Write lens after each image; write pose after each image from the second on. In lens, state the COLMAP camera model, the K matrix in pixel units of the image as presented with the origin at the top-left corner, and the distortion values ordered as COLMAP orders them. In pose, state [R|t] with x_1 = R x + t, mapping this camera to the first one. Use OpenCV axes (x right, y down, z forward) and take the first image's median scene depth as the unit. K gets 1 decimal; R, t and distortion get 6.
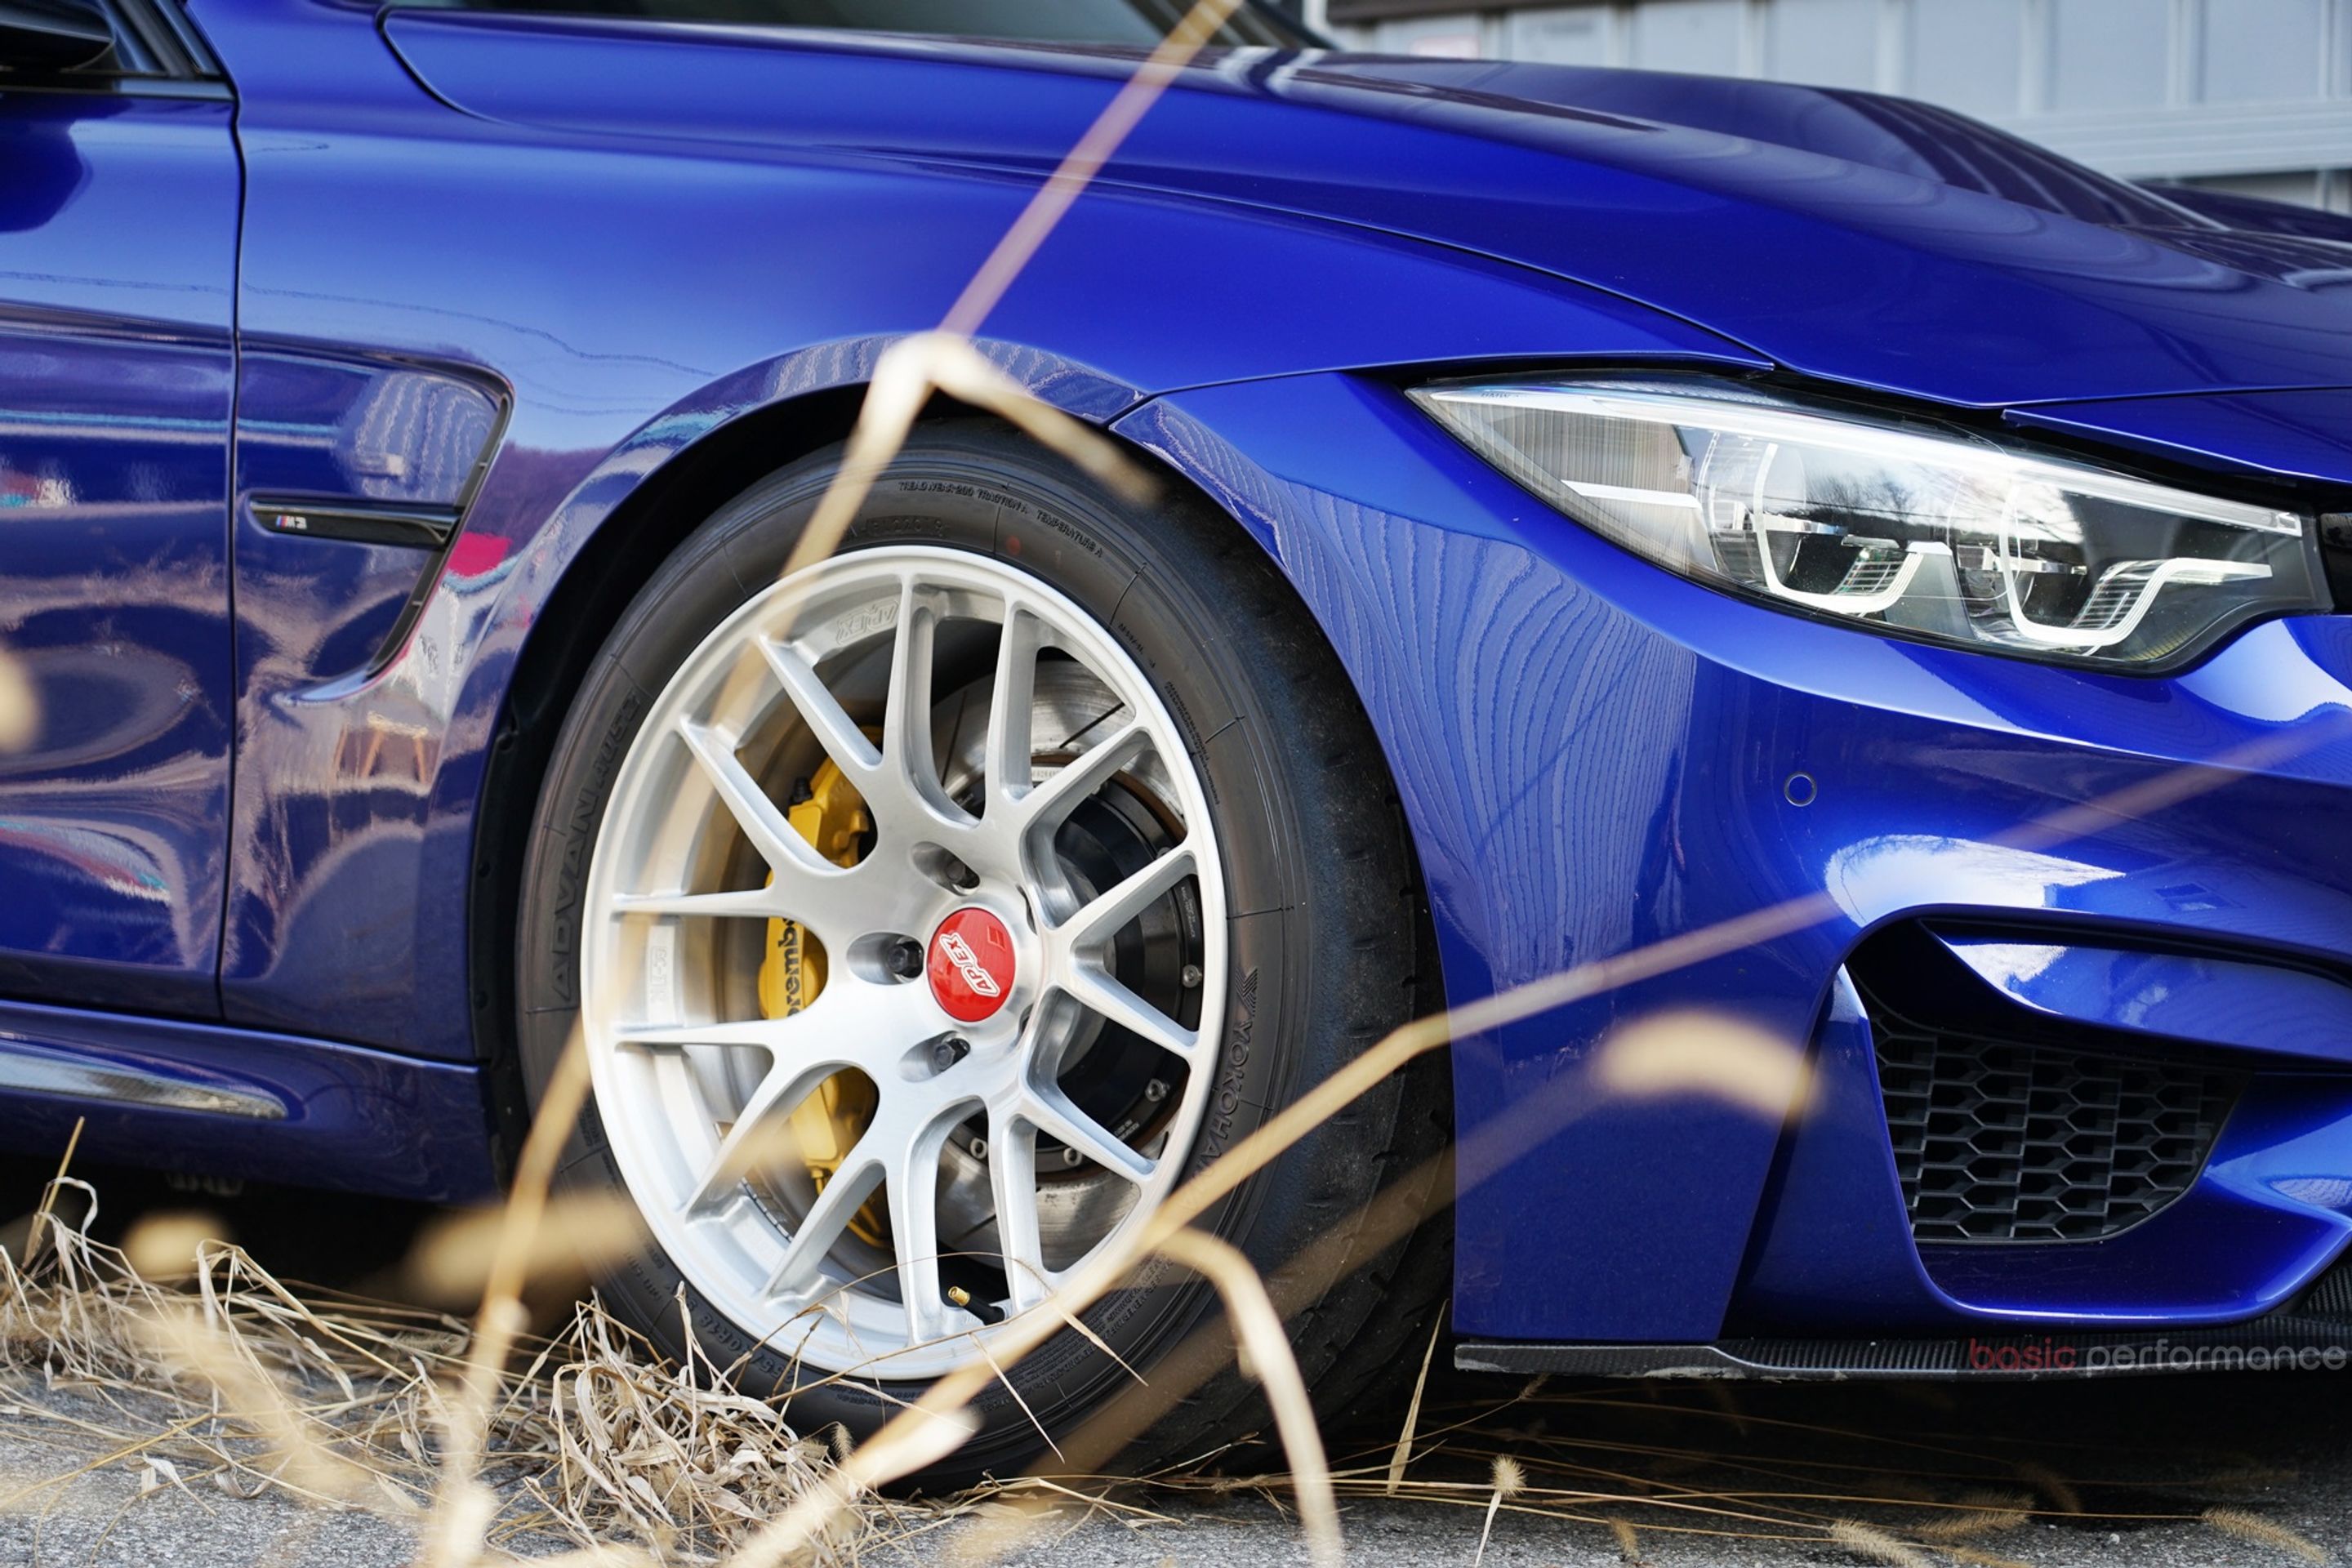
lens RADIAL K [[6263.1, 0, 1176.0], [0, 6263.1, 784.0], [0, 0, 1]] dist [-0.040962, 0.564993]
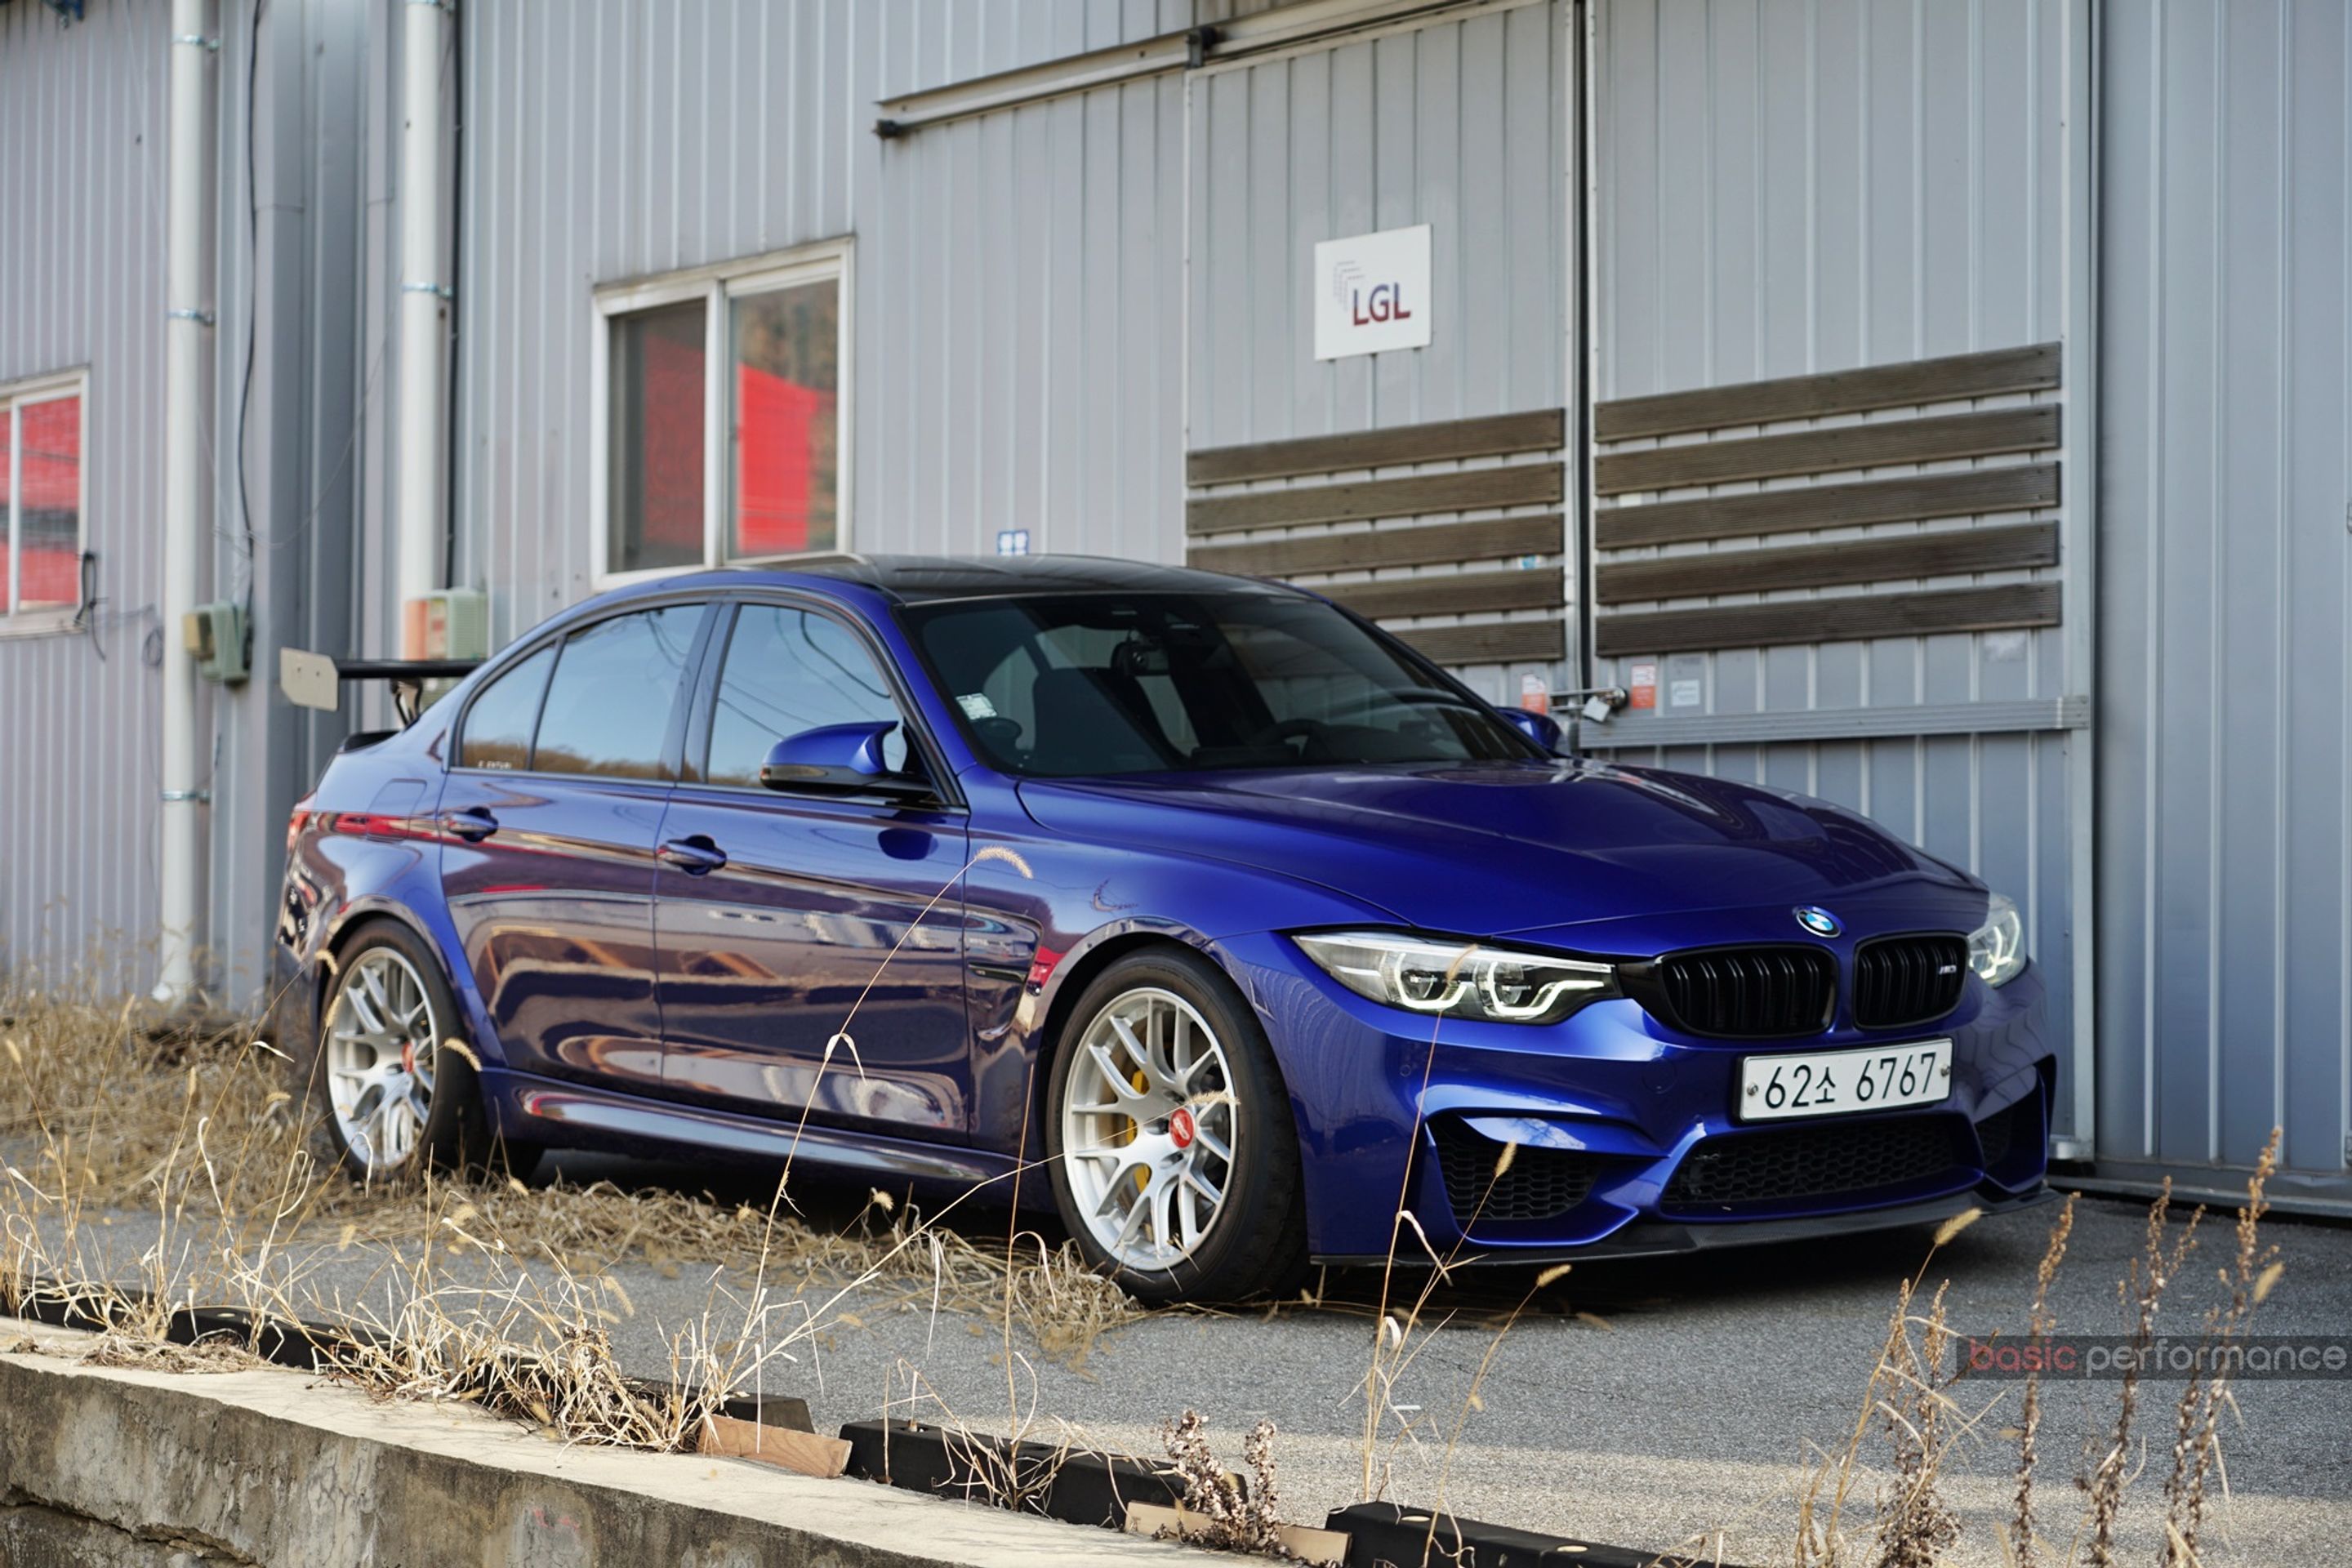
lens RADIAL K [[4965.8, 0, 1176.0], [0, 4965.8, 784.0], [0, 0, 1]] dist [-0.063022, 0.432921]
pose [[0.963399, -0.038634, -0.265272, 0.593721], [0.036187, 0.999245, -0.014107, -0.100794], [0.265617, 0.003991, 0.964070, -1.251803]]
